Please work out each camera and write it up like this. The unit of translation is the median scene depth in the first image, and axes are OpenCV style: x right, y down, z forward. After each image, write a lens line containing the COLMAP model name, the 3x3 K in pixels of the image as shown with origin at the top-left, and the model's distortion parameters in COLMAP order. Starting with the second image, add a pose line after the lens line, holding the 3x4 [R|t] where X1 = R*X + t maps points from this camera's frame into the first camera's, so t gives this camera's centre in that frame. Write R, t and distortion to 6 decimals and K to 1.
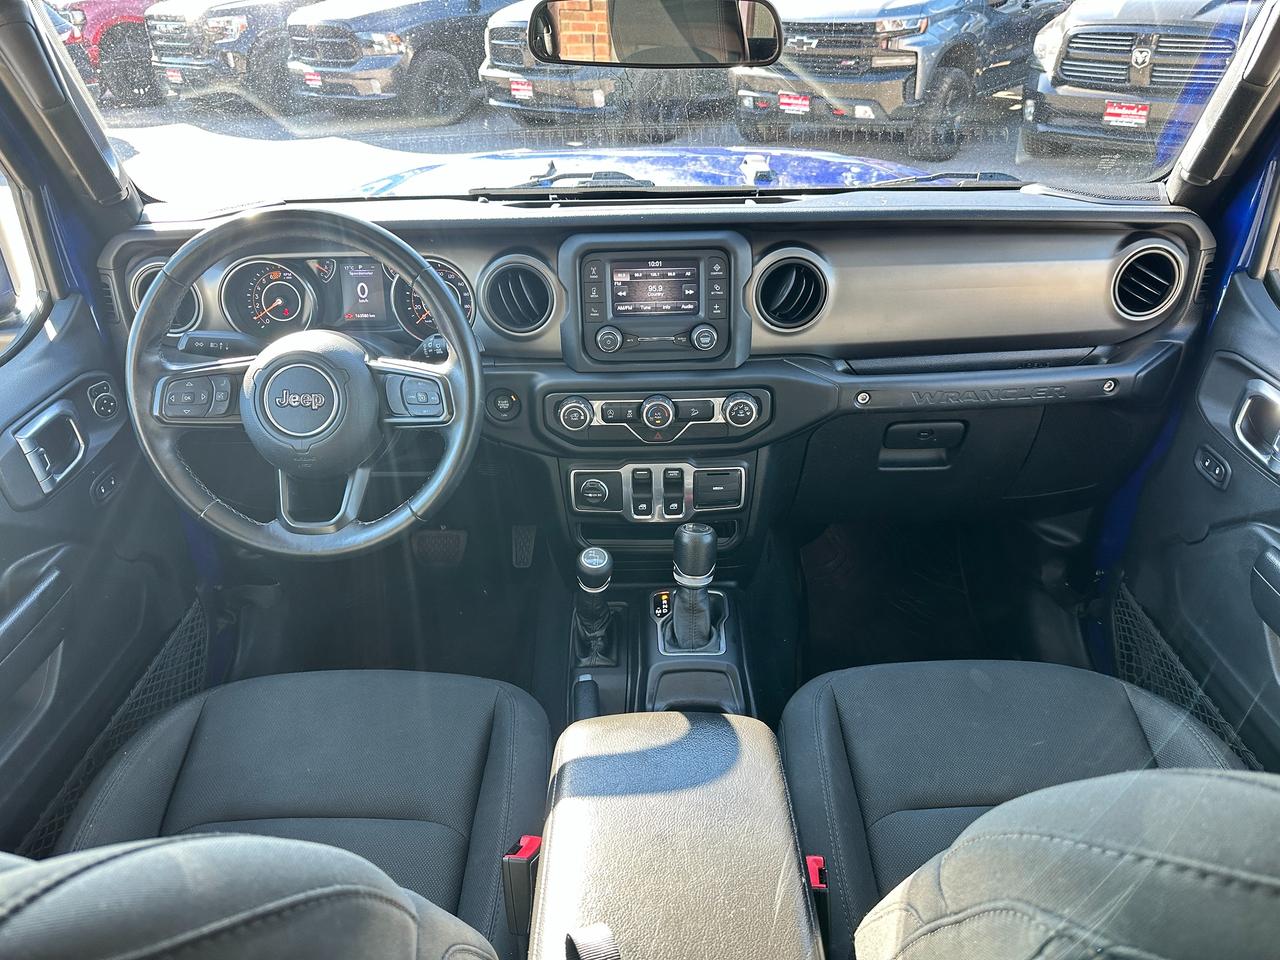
lens RADIAL K [[902.9, 0, 639.2], [0, 902.9, 493.7], [0, 0, 1]] dist [0.020172, -0.048801]
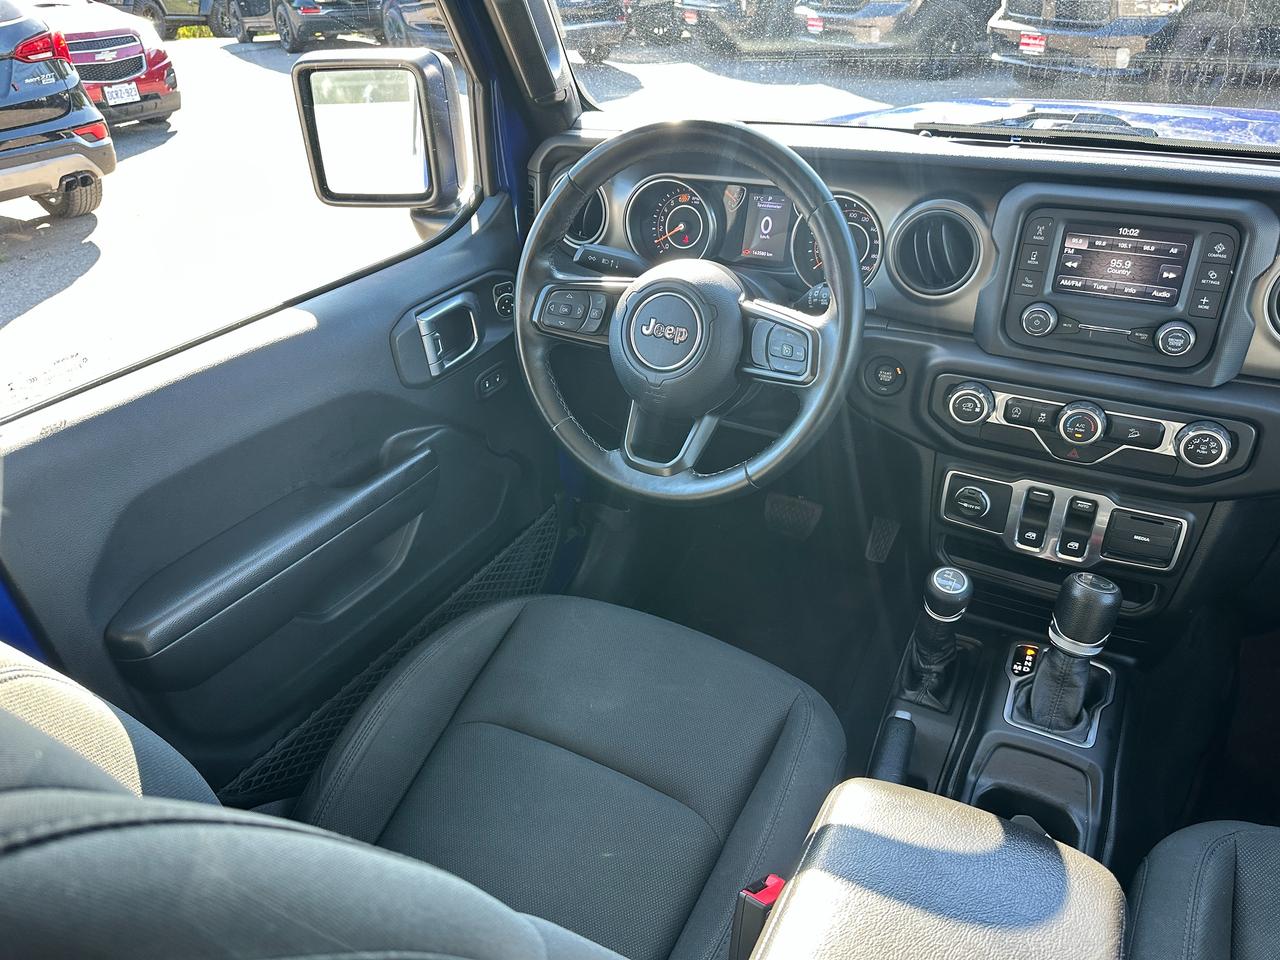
lens RADIAL K [[902.9, 0, 628.8], [0, 902.9, 487.6], [0, 0, 1]] dist [0.020172, -0.048801]
pose [[0.875034, 0.241467, -0.419534, 0.018650], [-0.226212, 0.970221, 0.086604, -0.015504], [0.427952, 0.019122, 0.903599, 0.128594]]
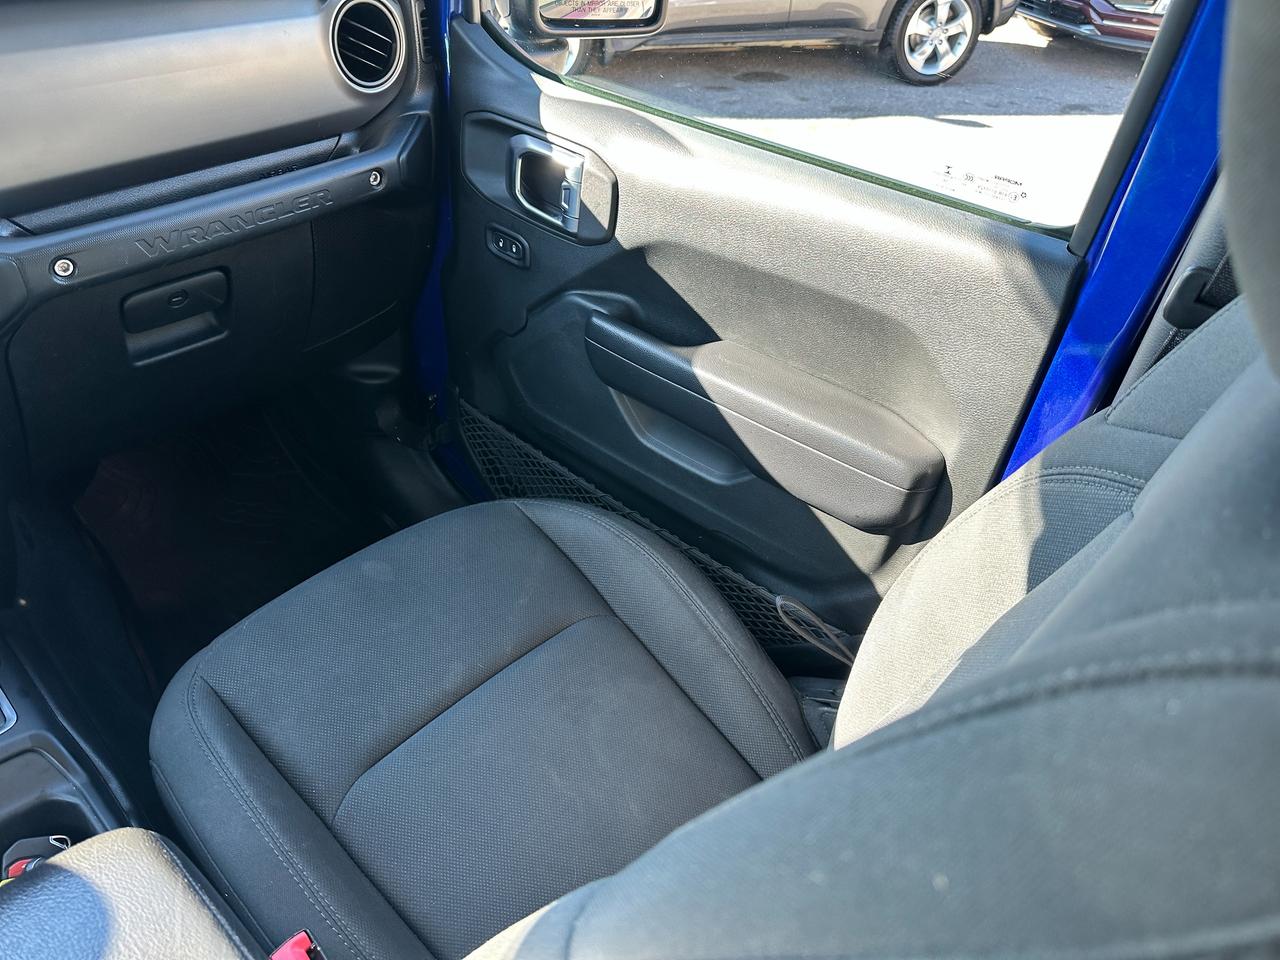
lens RADIAL K [[902.9, 0, 624.4], [0, 902.9, 488.8], [0, 0, 1]] dist [0.020172, -0.048801]
pose [[0.684725, -0.398525, 0.610188, 0.064065], [0.303819, 0.917116, 0.258054, -0.004423], [-0.662454, 0.008690, 0.749052, 0.244803]]
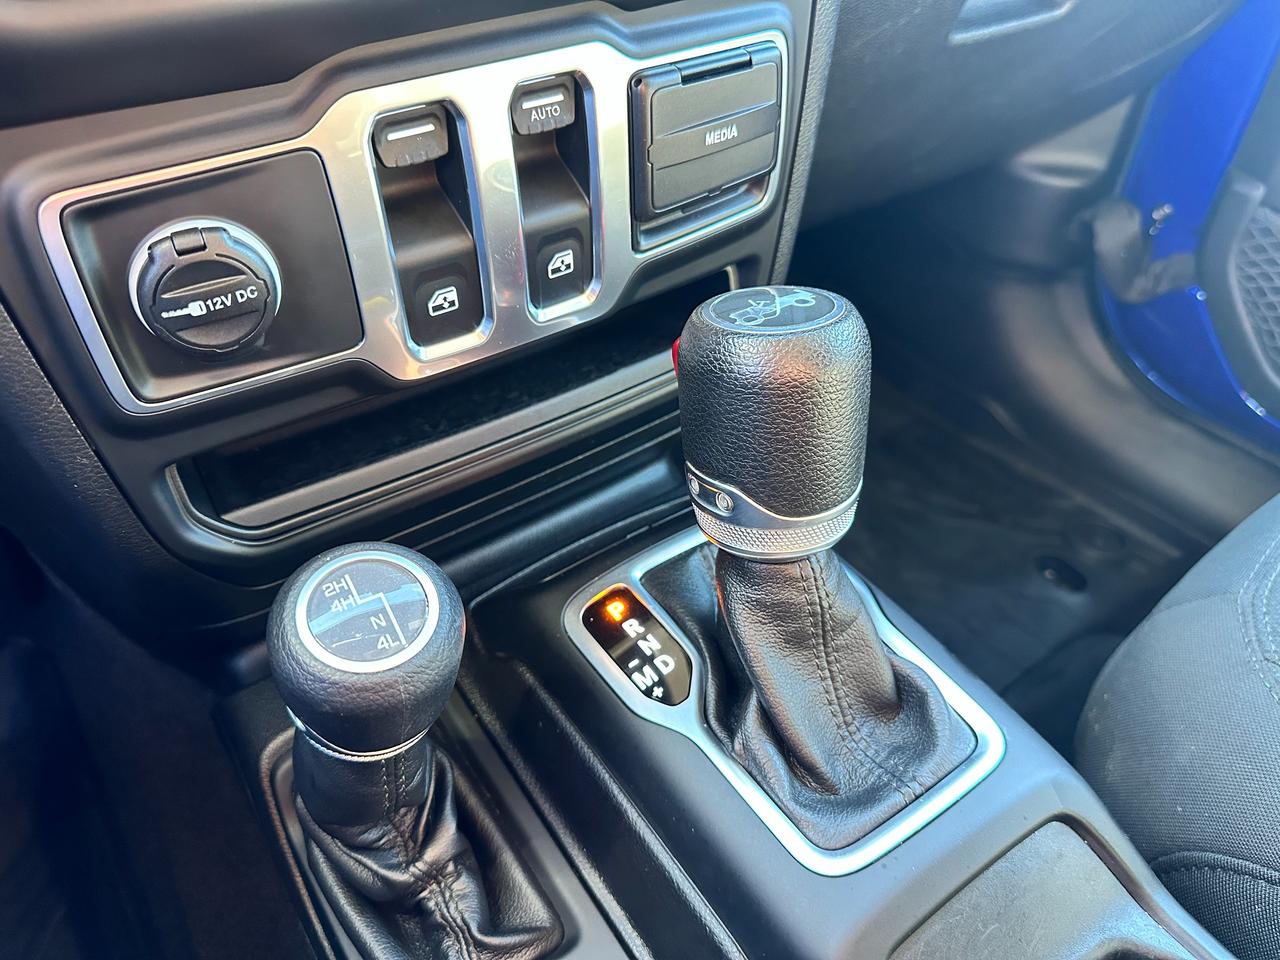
lens RADIAL K [[902.9, 0, 629.7], [0, 902.9, 471.9], [0, 0, 1]] dist [0.020172, -0.048801]
pose [[0.823257, -0.360362, 0.438619, -0.075279], [0.270536, 0.928343, 0.254932, 0.009749], [-0.499056, -0.091212, 0.861756, 0.791742]]
